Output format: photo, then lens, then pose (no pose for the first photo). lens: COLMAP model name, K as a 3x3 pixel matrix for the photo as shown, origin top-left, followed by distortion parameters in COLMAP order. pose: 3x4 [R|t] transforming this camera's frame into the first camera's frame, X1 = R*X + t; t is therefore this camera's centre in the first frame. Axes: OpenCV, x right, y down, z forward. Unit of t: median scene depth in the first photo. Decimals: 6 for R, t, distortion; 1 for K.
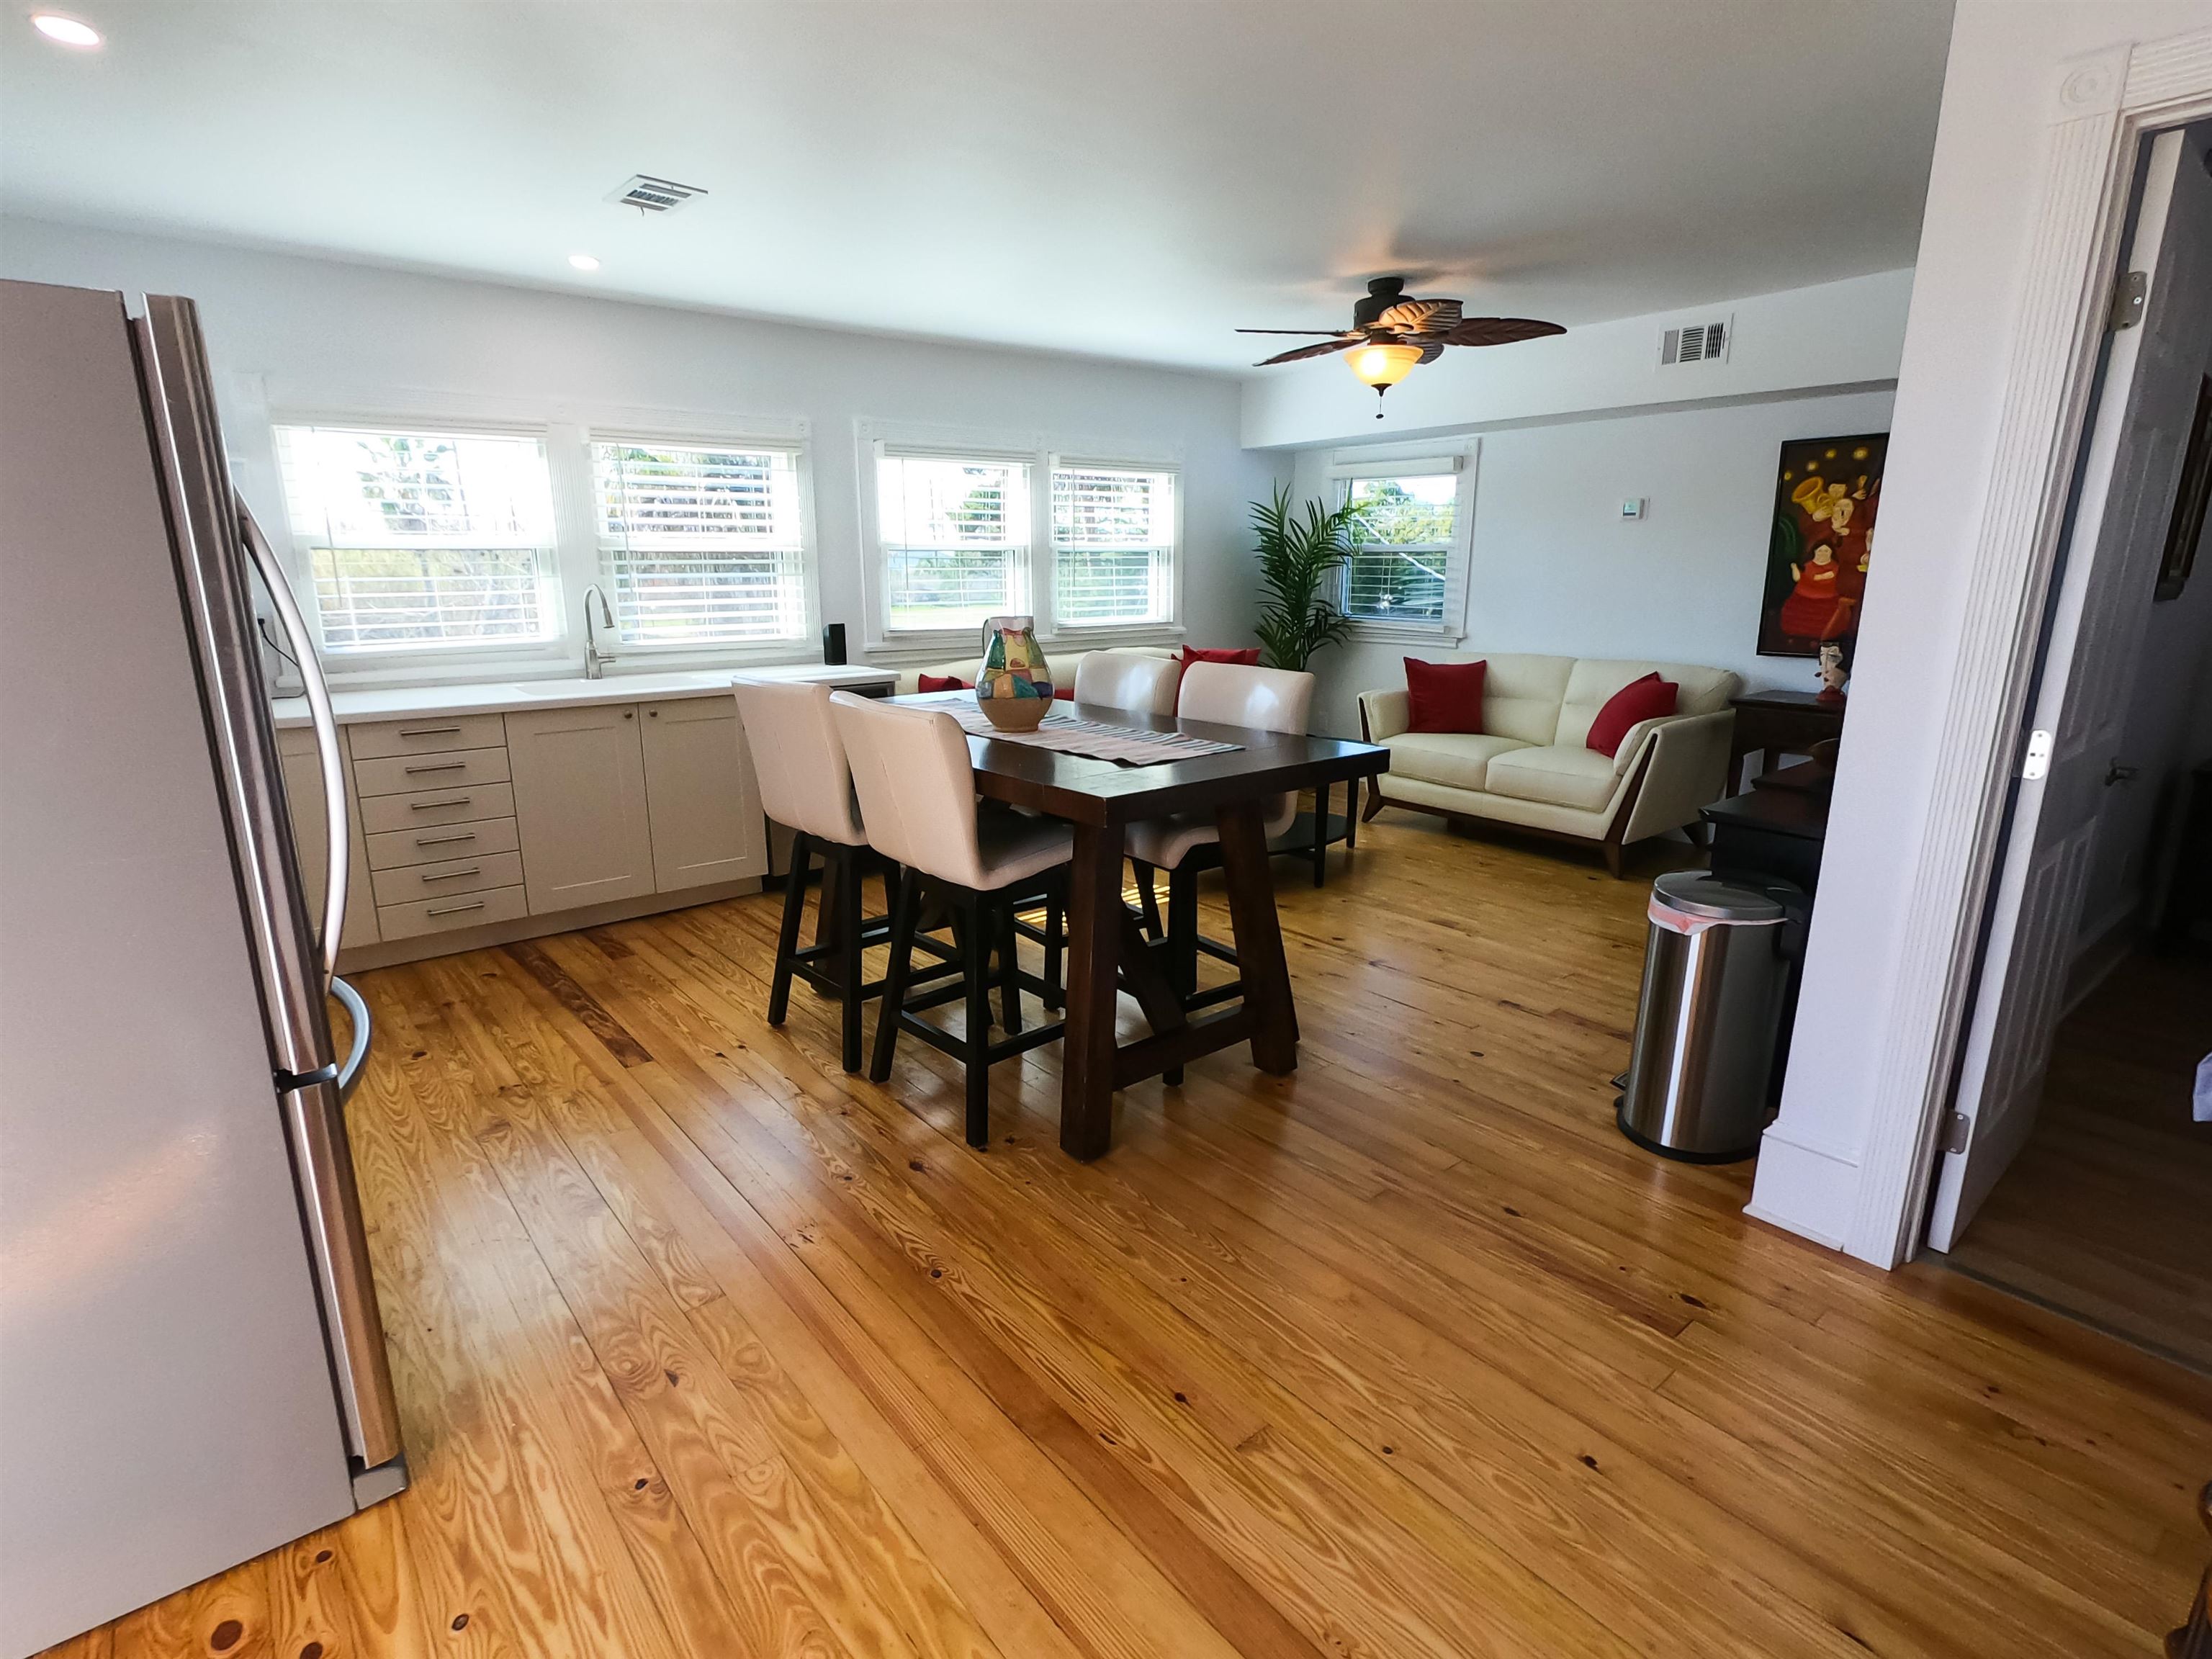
lens RADIAL K [[1109.5, 0, 1106.0], [0, 1109.5, 832.0], [0, 0, 1]] dist [0.002196, -0.001059]
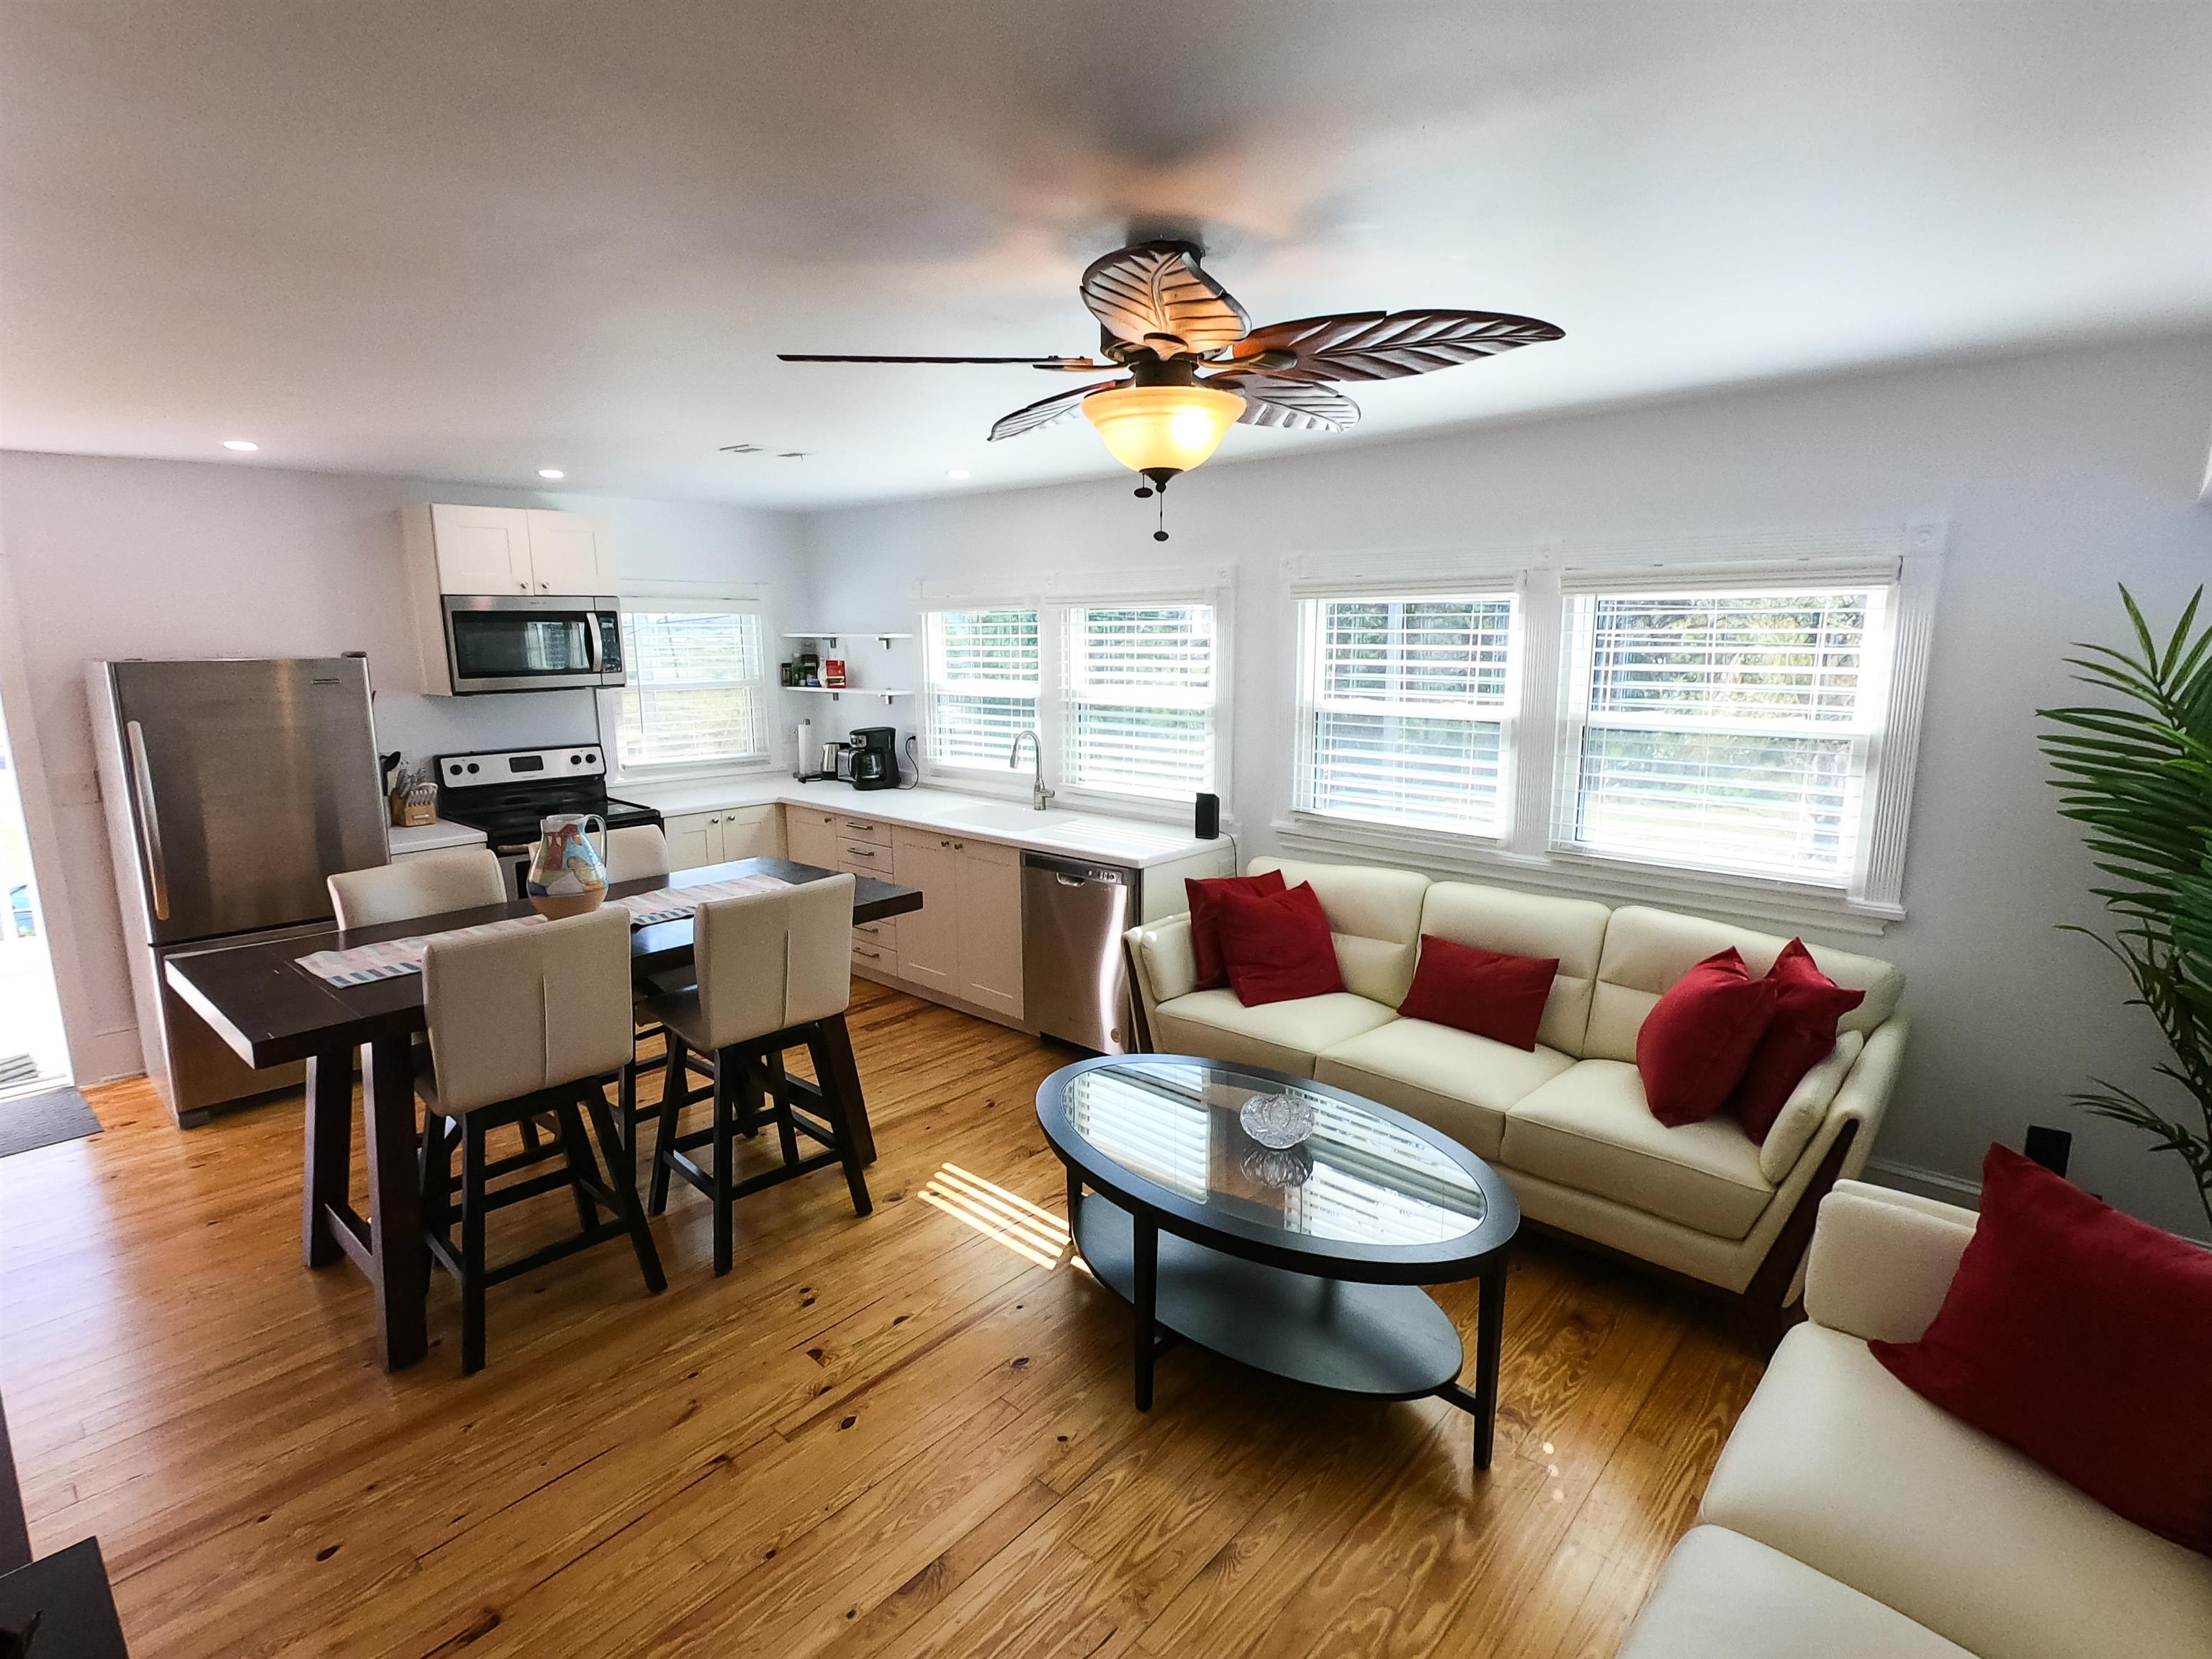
lens RADIAL K [[1109.5, 0, 1095.9], [0, 1109.5, 838.6], [0, 0, 1]] dist [0.002196, -0.001059]
pose [[0.142455, 0.183457, -0.972651, 0.716880], [-0.231444, 0.961605, 0.147476, -0.310865], [0.962362, 0.204106, 0.179446, 0.907702]]
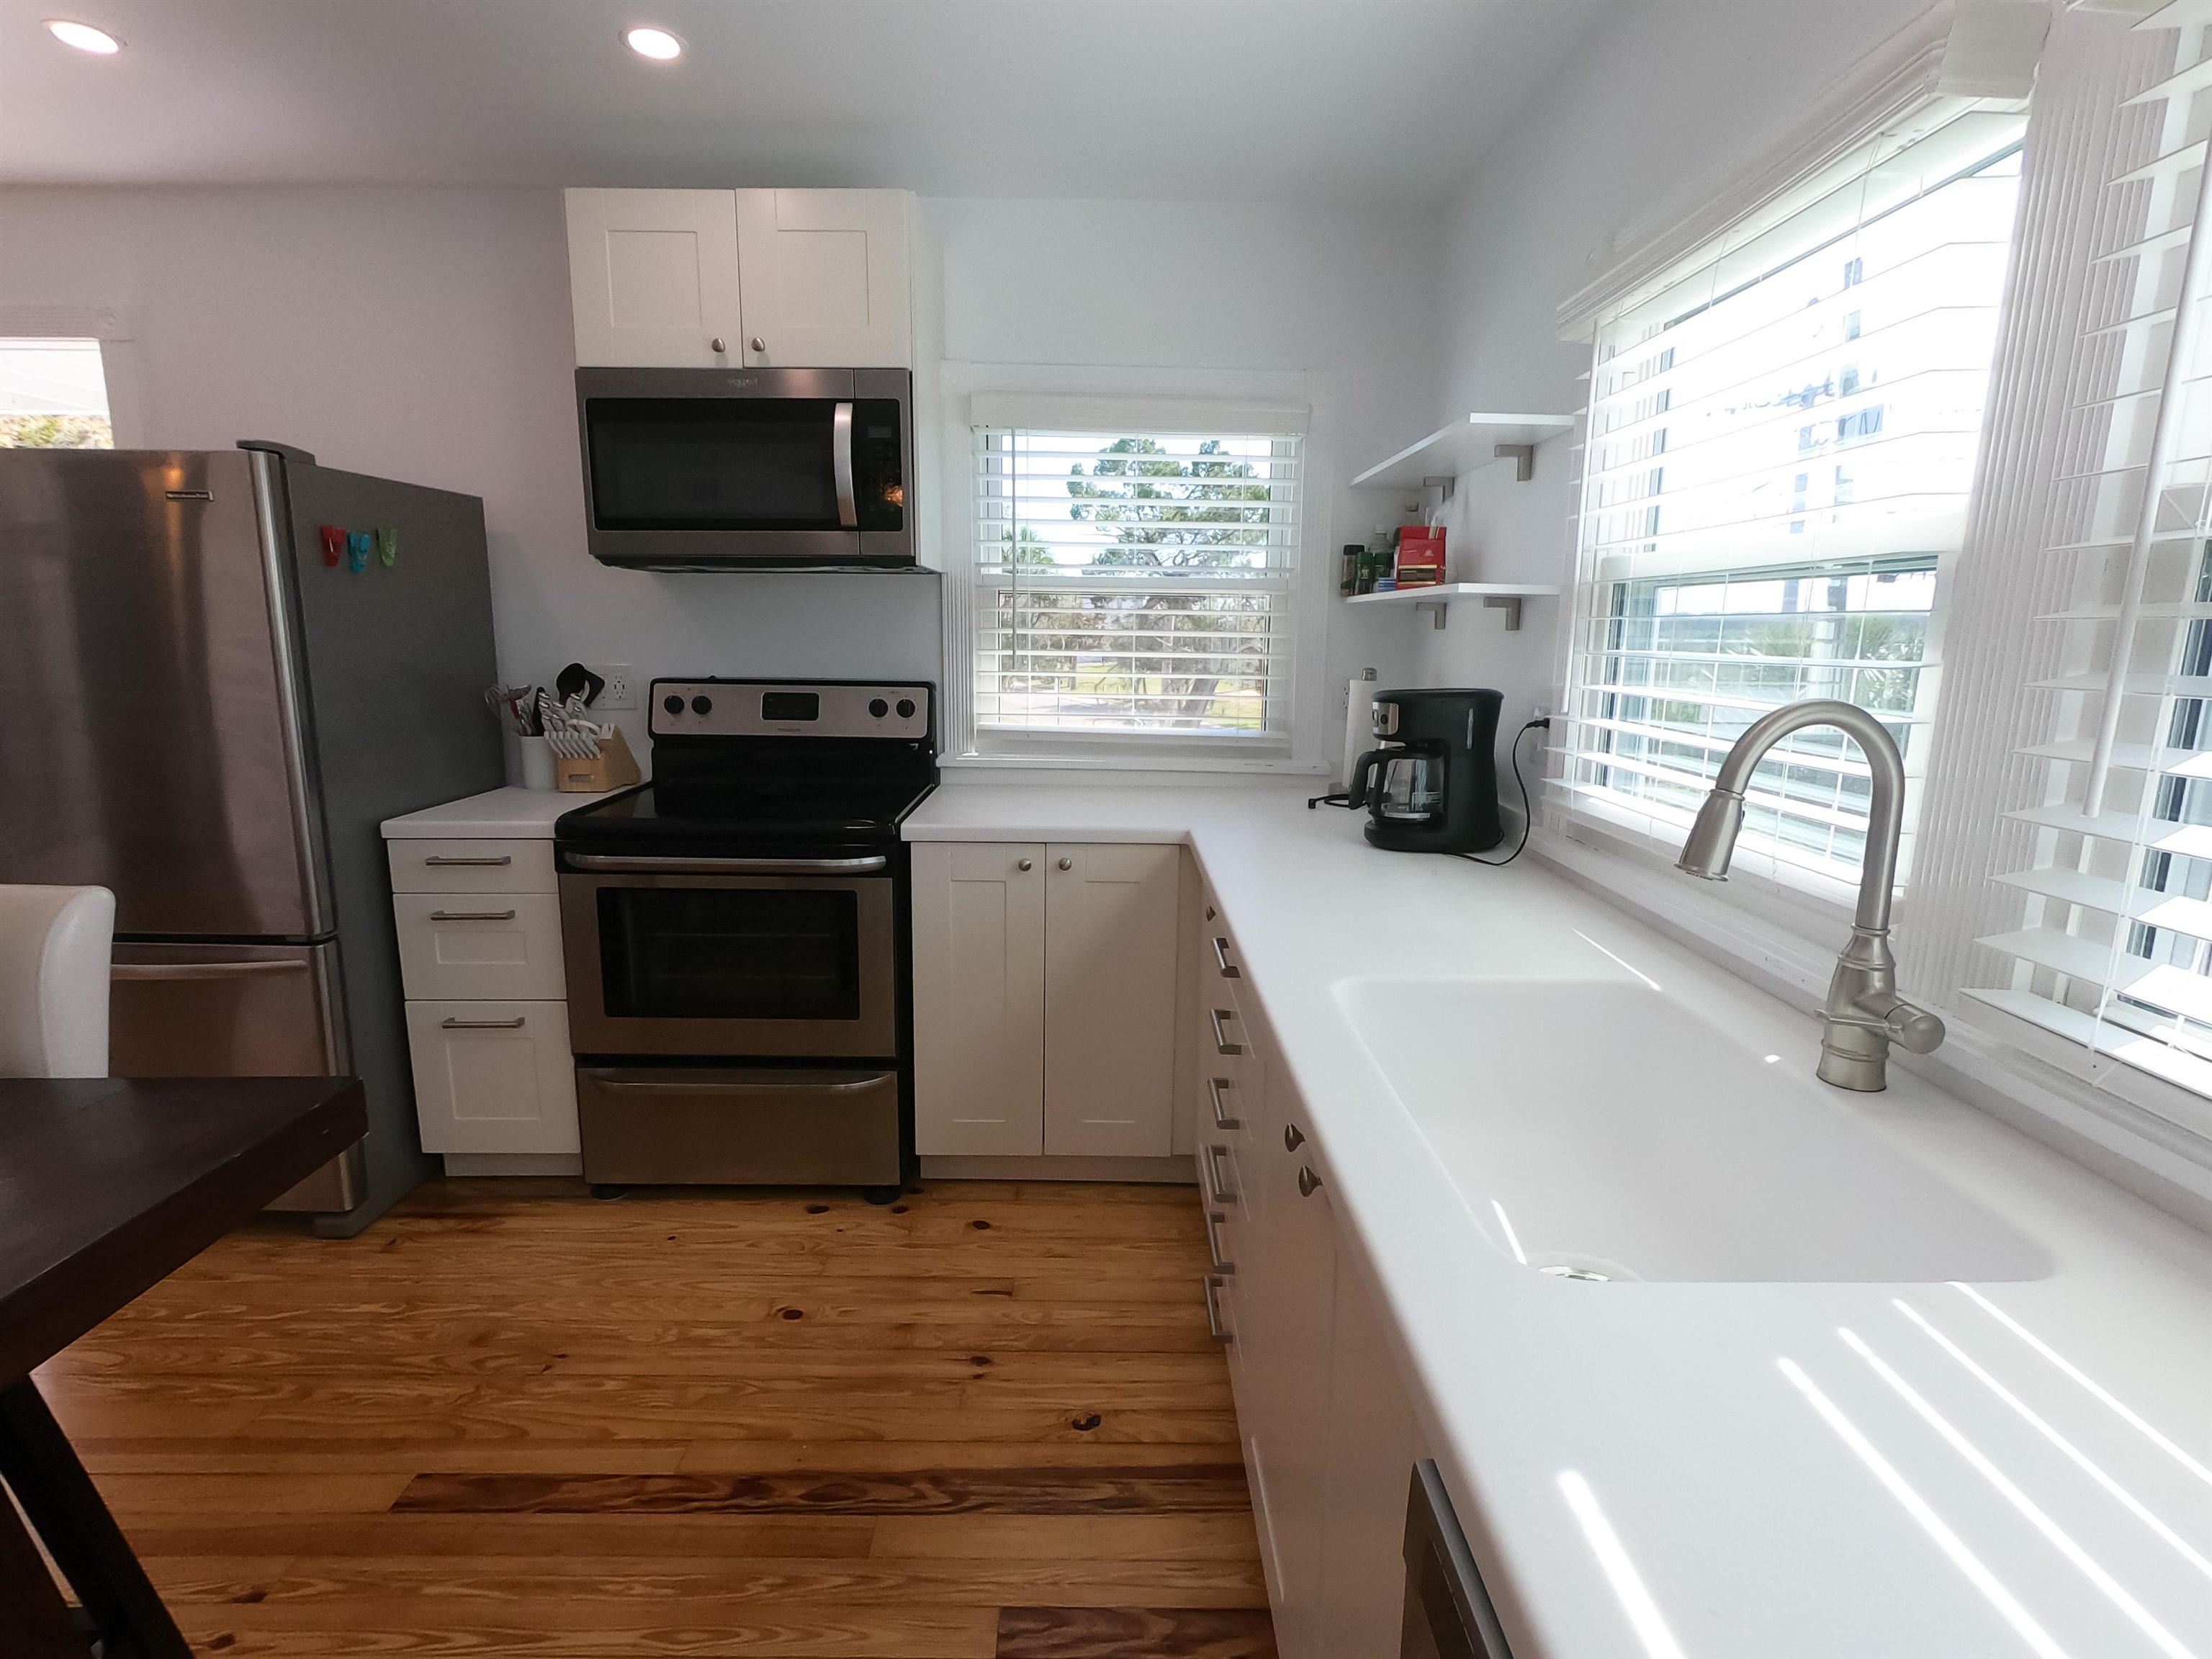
lens RADIAL K [[1109.5, 0, 1089.9], [0, 1109.5, 841.5], [0, 0, 1]] dist [0.002196, -0.001059]
pose [[-0.628999, 0.144995, -0.763765, -0.187301], [-0.196912, 0.920699, 0.336955, -0.250990], [0.752054, 0.362339, -0.550568, 1.049607]]
